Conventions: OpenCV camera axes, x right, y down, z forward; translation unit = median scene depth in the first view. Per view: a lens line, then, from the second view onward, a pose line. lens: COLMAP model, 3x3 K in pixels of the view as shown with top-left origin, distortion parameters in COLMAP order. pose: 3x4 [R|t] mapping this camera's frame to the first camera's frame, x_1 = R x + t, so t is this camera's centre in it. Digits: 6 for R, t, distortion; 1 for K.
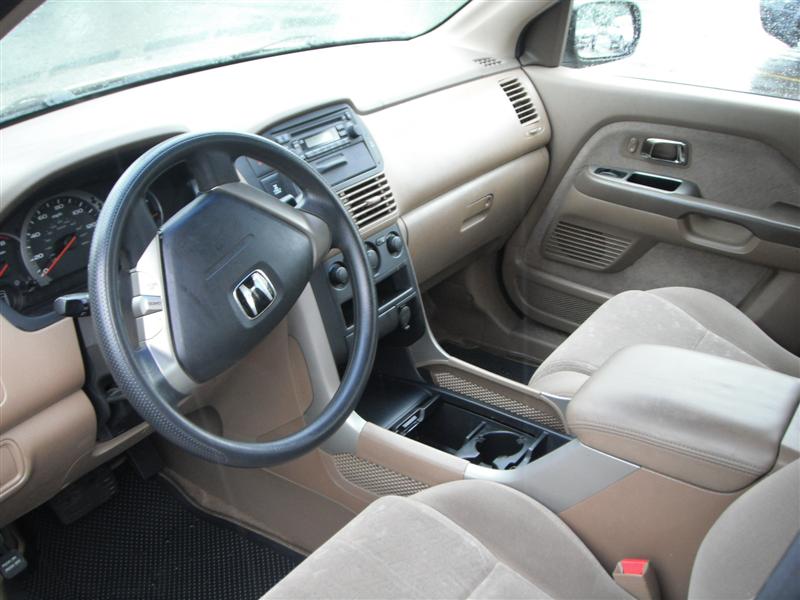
lens RADIAL K [[846.2, 0, 400.0], [0, 846.2, 300.0], [0, 0, 1]] dist [-0.210416, 0.030065]
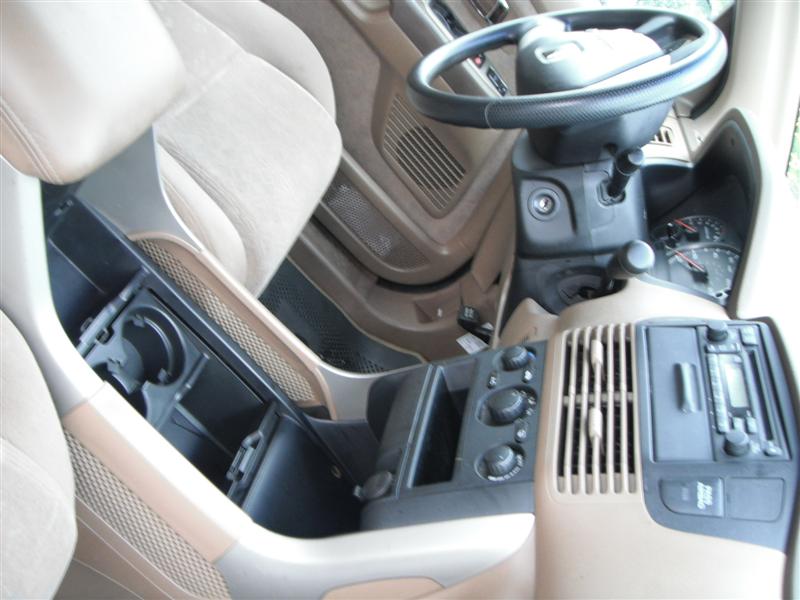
lens RADIAL K [[846.2, 0, 400.0], [0, 846.2, 300.0], [0, 0, 1]] dist [-0.210416, 0.030065]
pose [[-0.644521, -0.295449, -0.705197, 0.360171], [-0.746977, 0.046508, 0.663221, -0.310393], [-0.163151, 0.954226, -0.250669, 0.895792]]
